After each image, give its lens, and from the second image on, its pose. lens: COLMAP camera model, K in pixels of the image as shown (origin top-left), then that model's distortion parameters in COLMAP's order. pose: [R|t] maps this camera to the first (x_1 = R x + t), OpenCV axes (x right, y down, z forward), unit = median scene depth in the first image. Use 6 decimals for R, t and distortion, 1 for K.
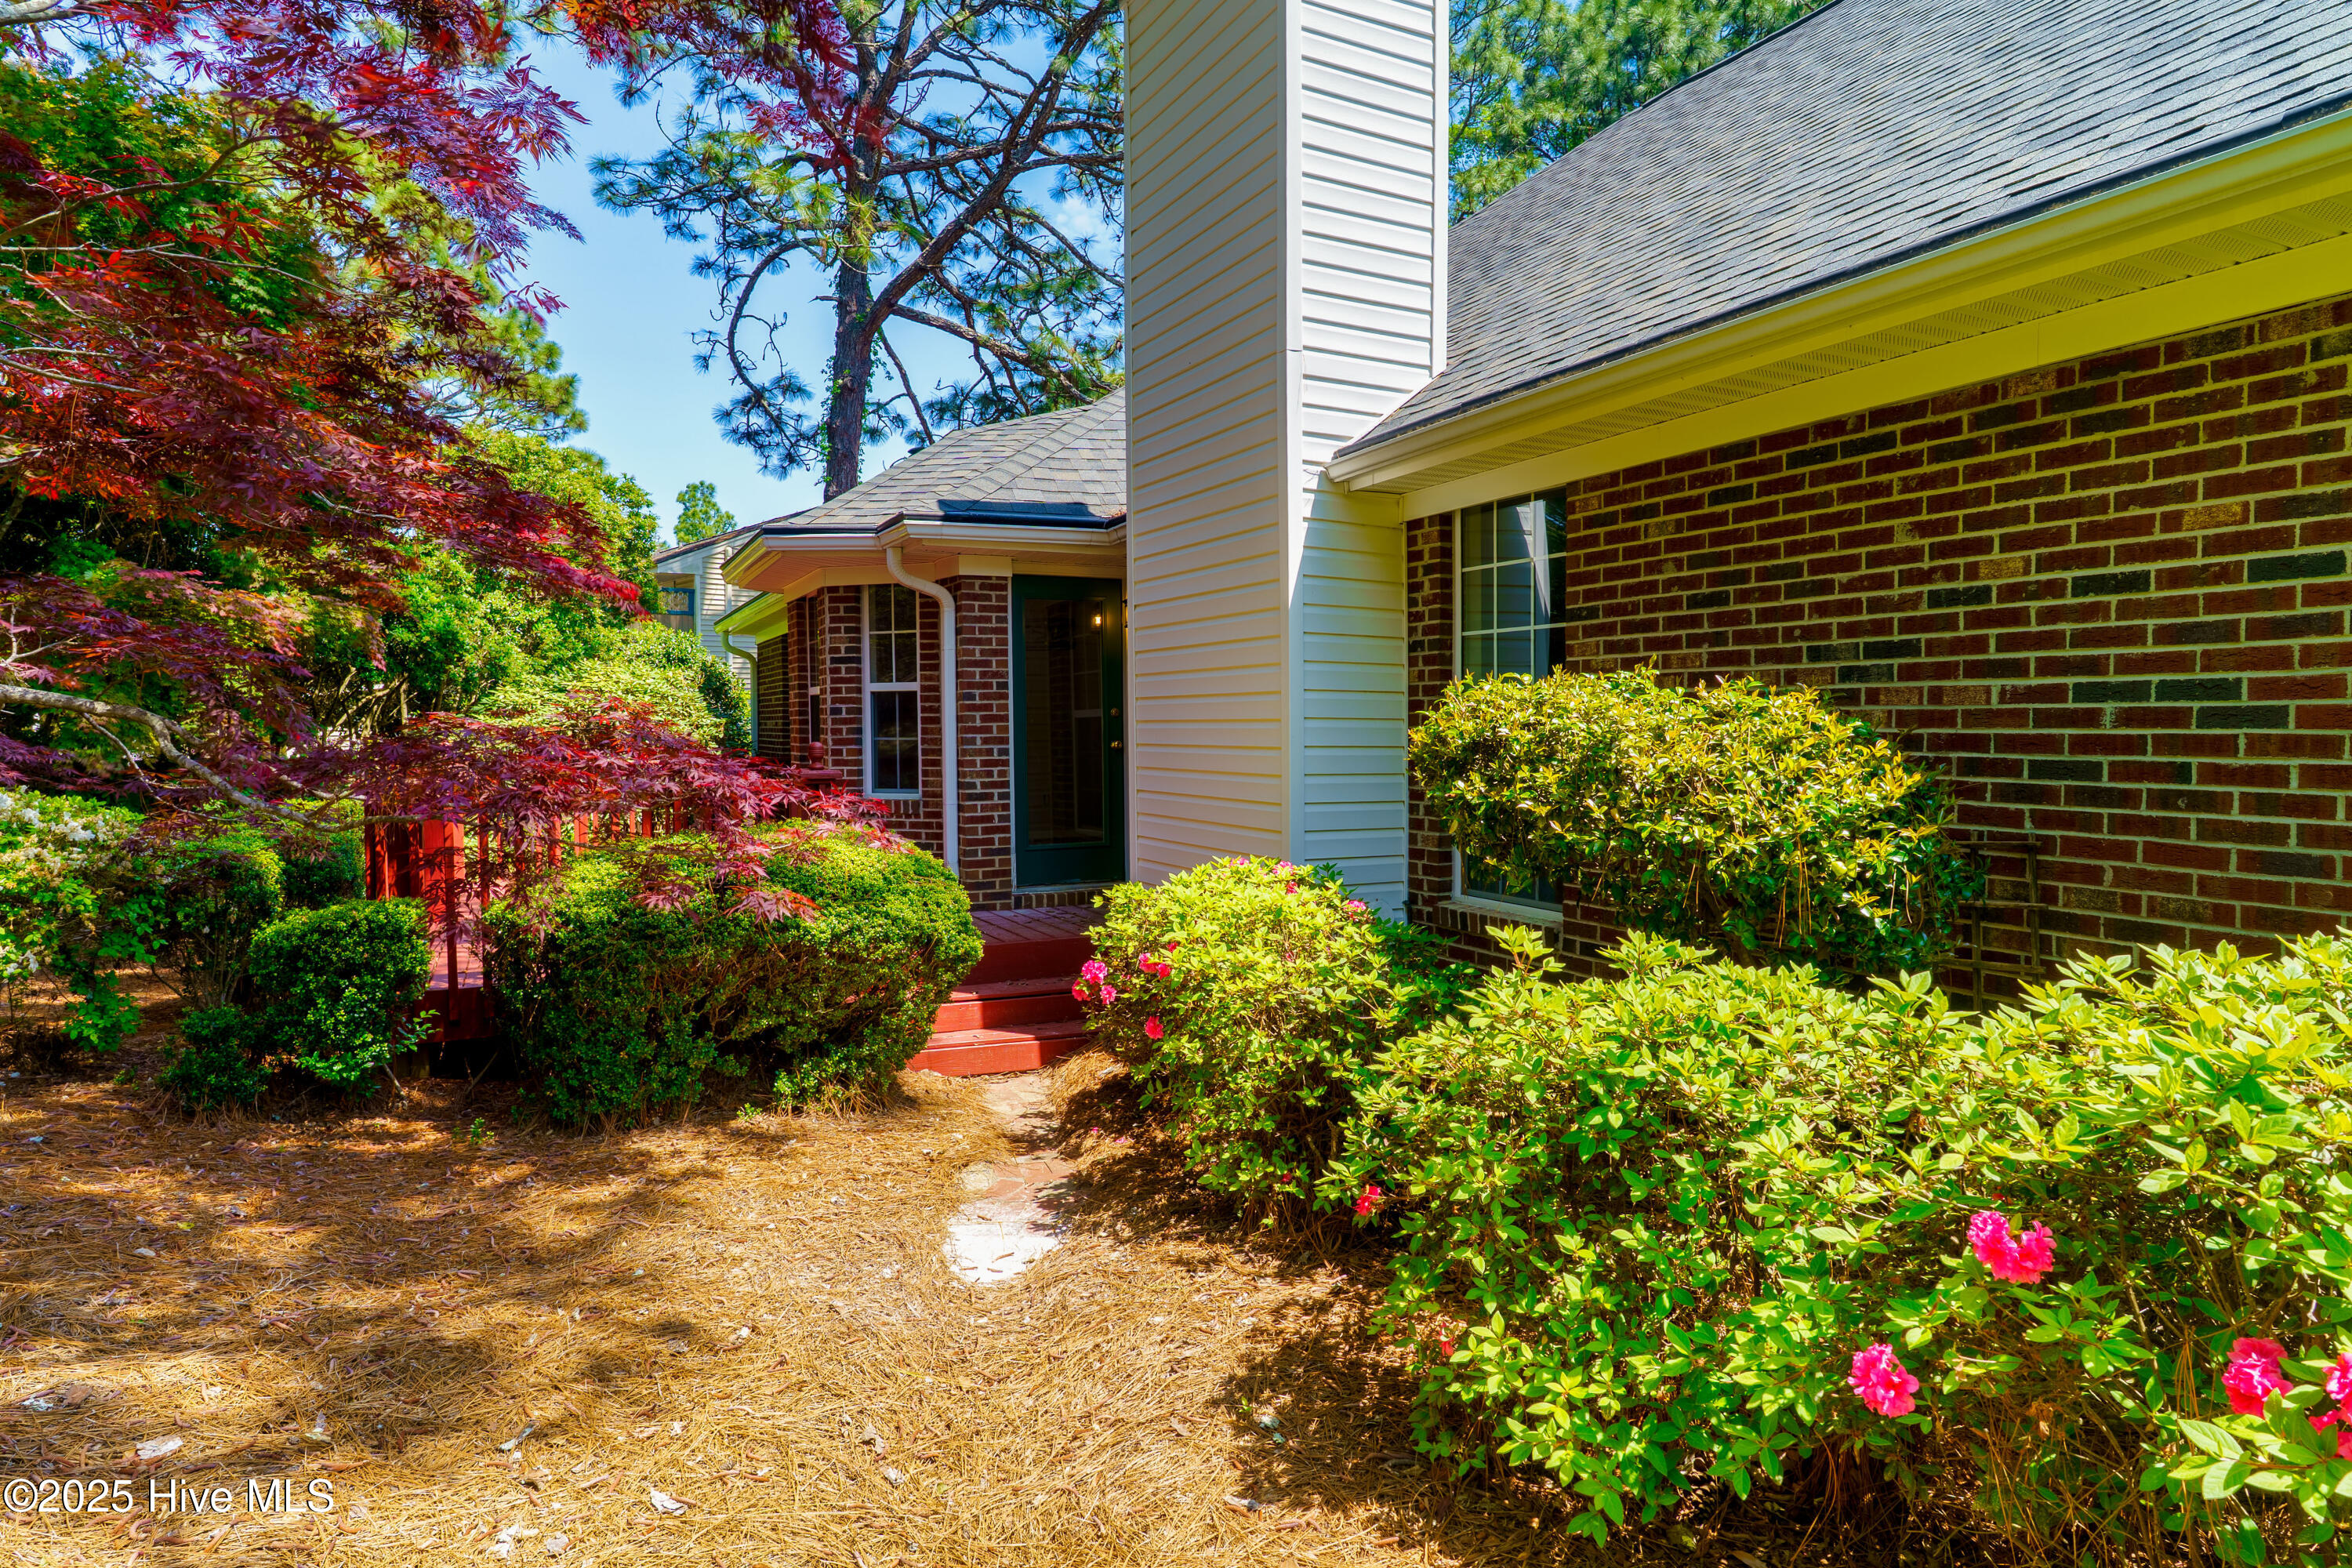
lens RADIAL K [[1303.5, 0, 1177.7], [0, 1303.5, 782.1], [0, 0, 1]] dist [-0.002610, -0.002387]
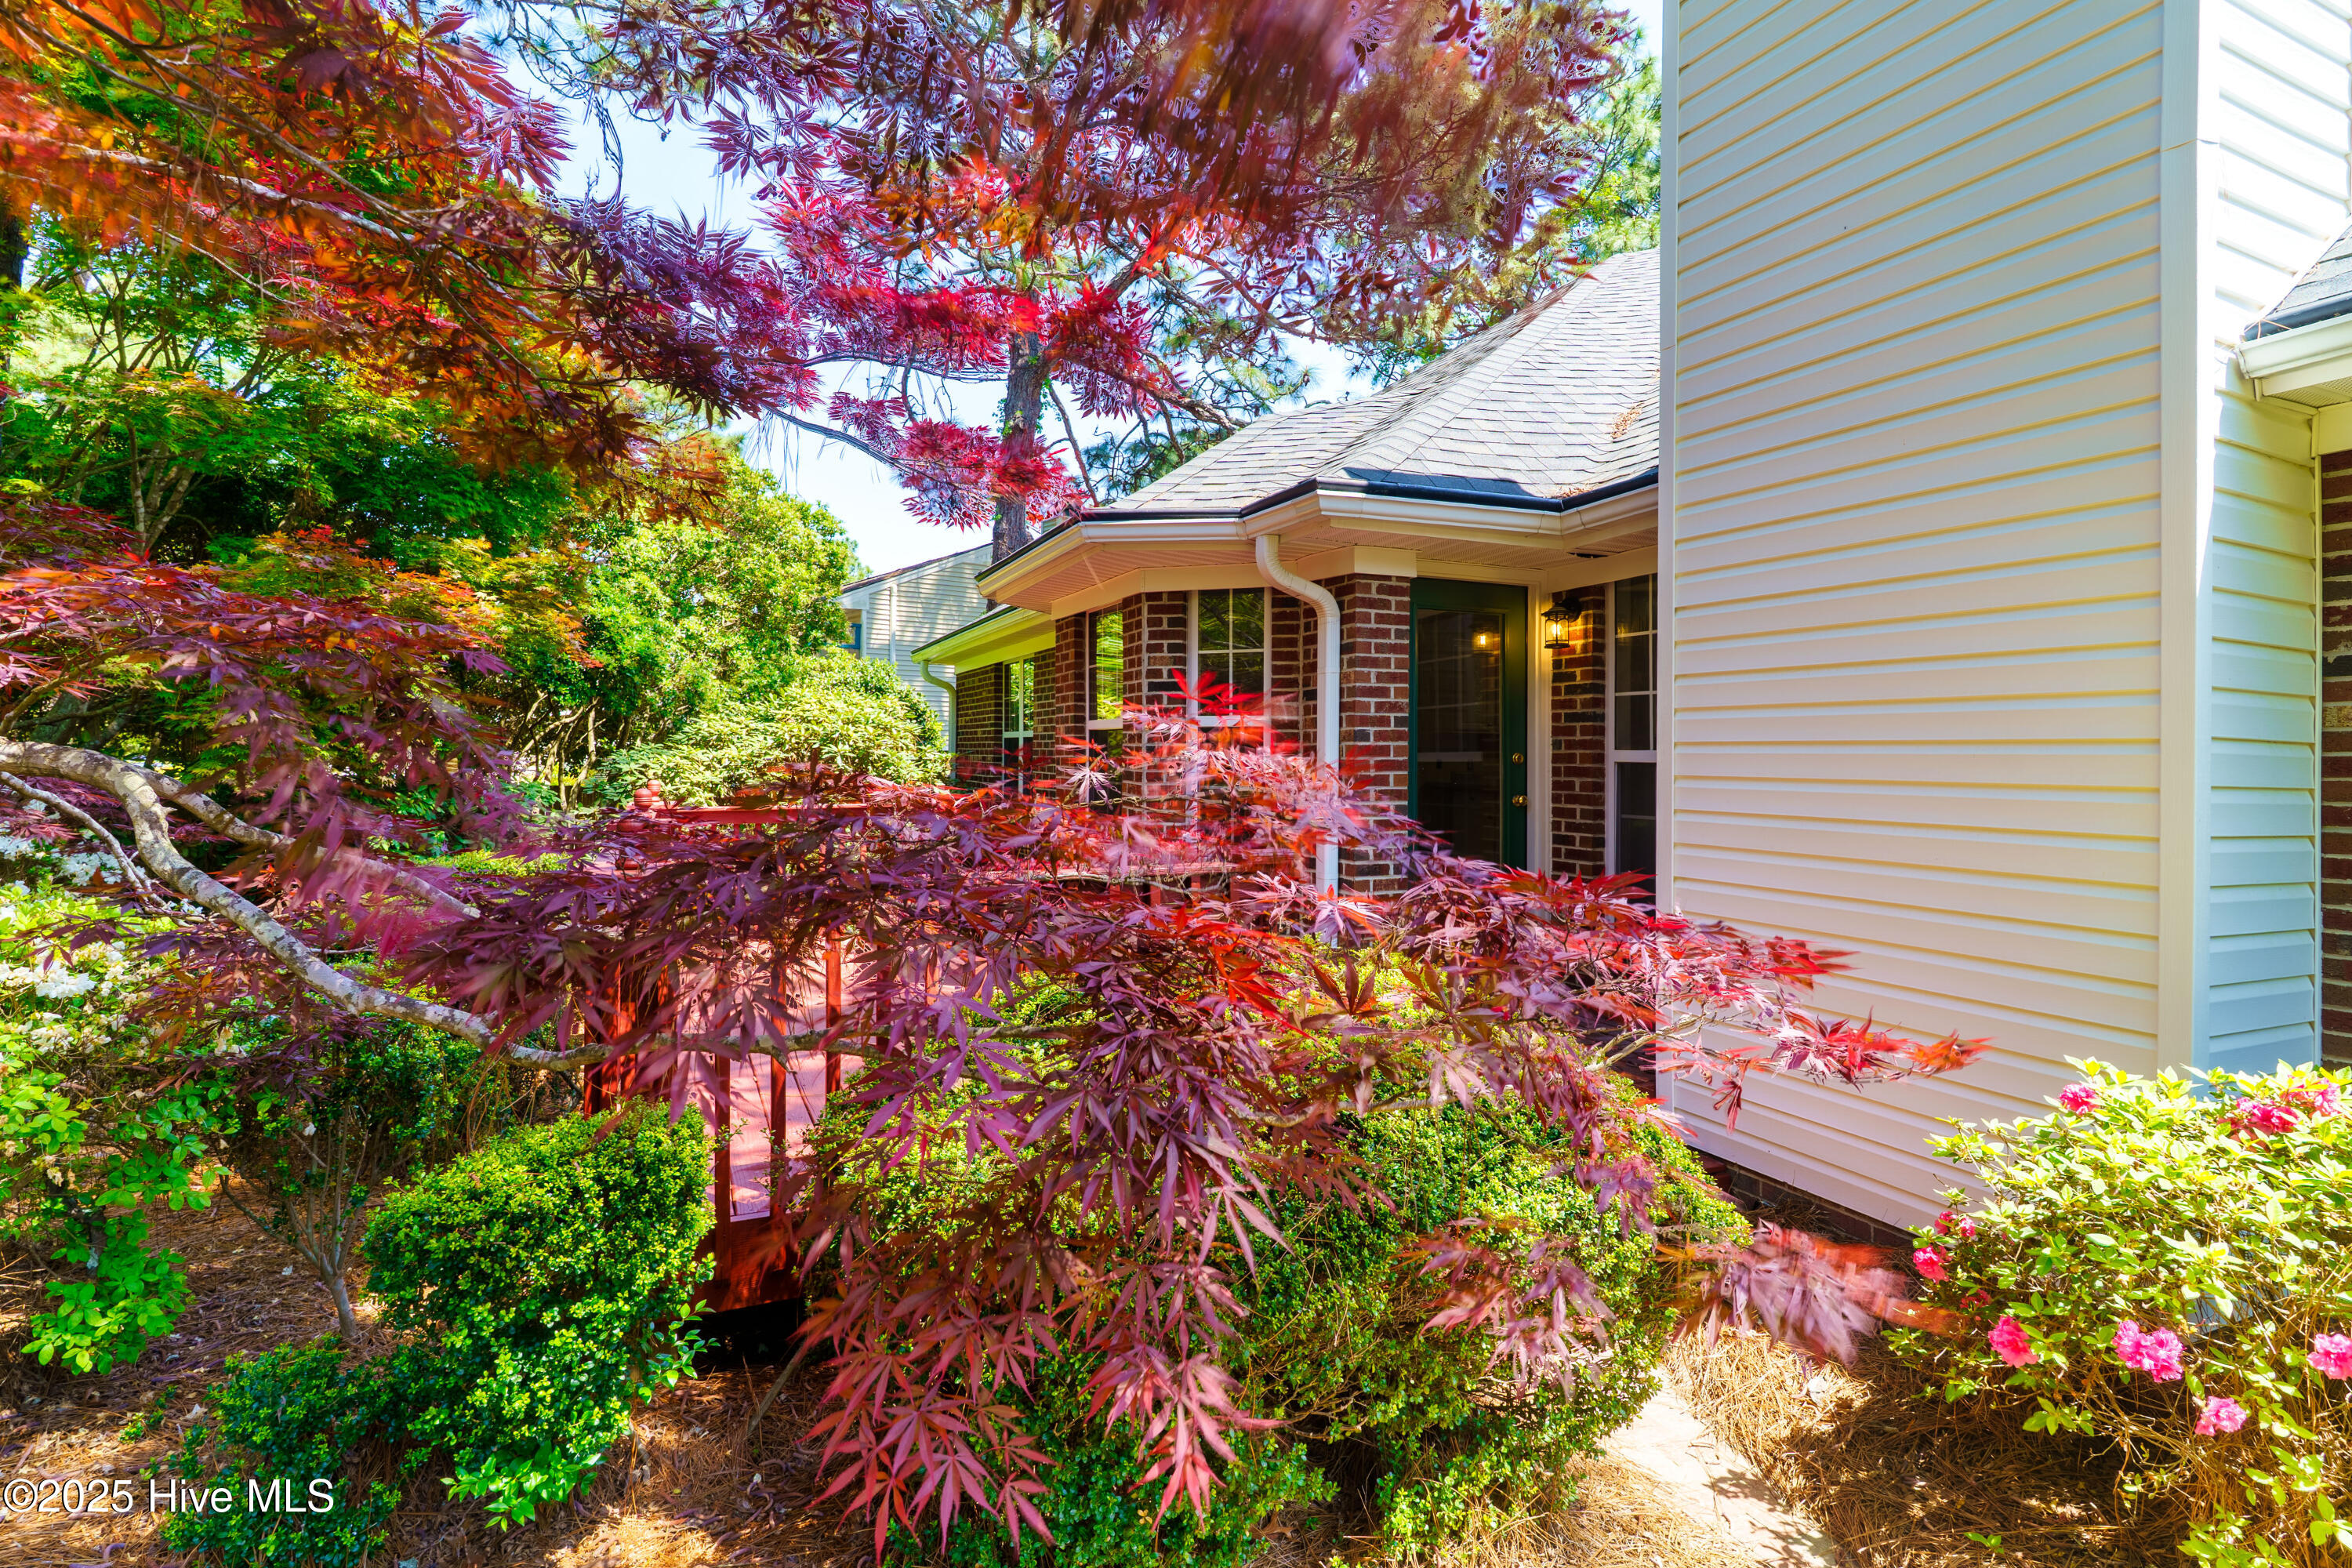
lens RADIAL K [[1109.6, 0, 1175.9], [0, 1109.6, 771.5], [0, 0, 1]] dist [-0.001741, 0.001562]
pose [[0.999146, 0.014558, -0.038673, -0.148026], [-0.015647, 0.999485, -0.028014, -0.015674], [0.038245, 0.028595, 0.998859, 0.221164]]
